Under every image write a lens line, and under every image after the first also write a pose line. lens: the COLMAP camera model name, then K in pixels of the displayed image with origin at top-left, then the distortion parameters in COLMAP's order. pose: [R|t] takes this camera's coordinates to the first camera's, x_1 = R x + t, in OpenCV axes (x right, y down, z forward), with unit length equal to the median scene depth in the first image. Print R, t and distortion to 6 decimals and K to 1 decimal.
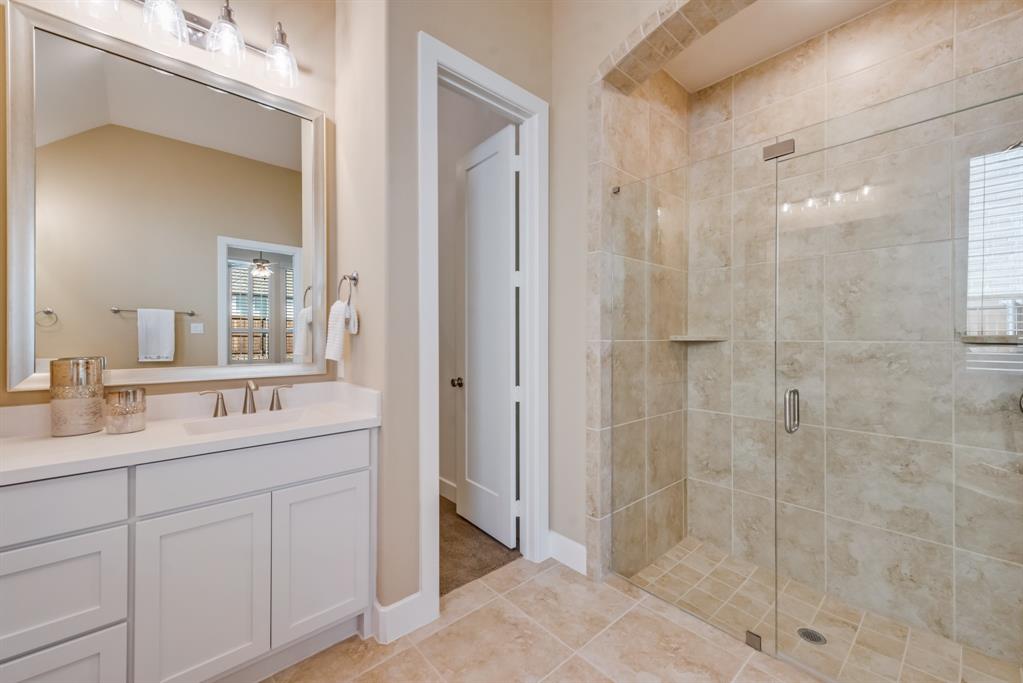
lens RADIAL K [[396.4, 0, 511.5], [0, 396.4, 341.5], [0, 0, 1]] dist [0.000756, -0.000019]
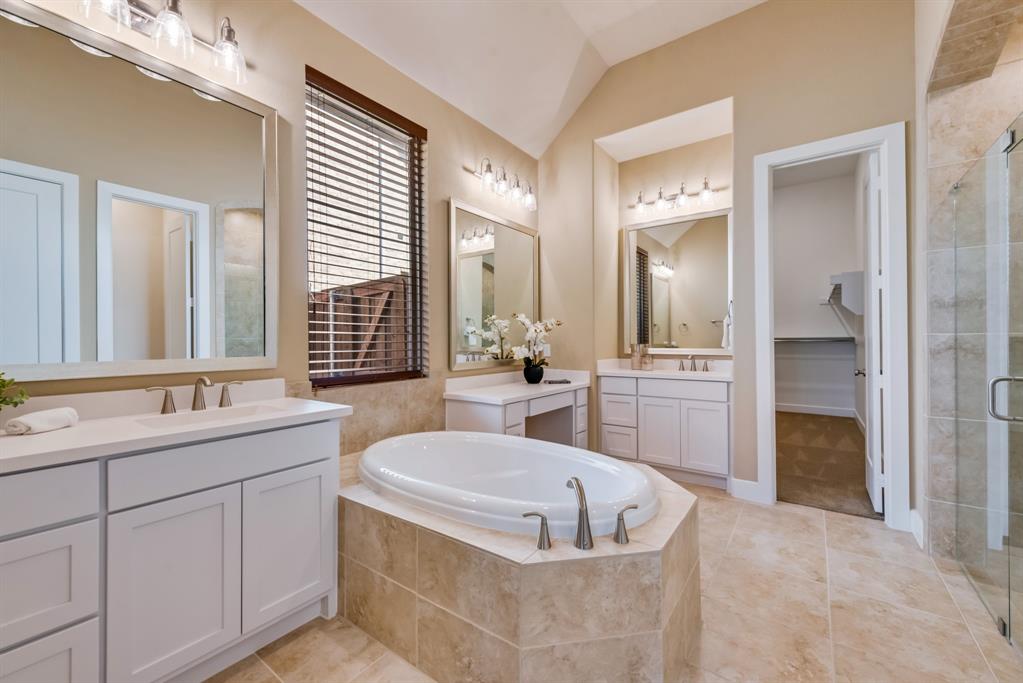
lens RADIAL K [[413.1, 0, 511.5], [0, 413.1, 341.5], [0, 0, 1]] dist [-0.000334, -0.000020]
pose [[0.224401, 0.004996, -0.974484, 1.188567], [0.009529, 0.999928, 0.007321, -0.002402], [0.974450, -0.010929, 0.224338, -0.407095]]
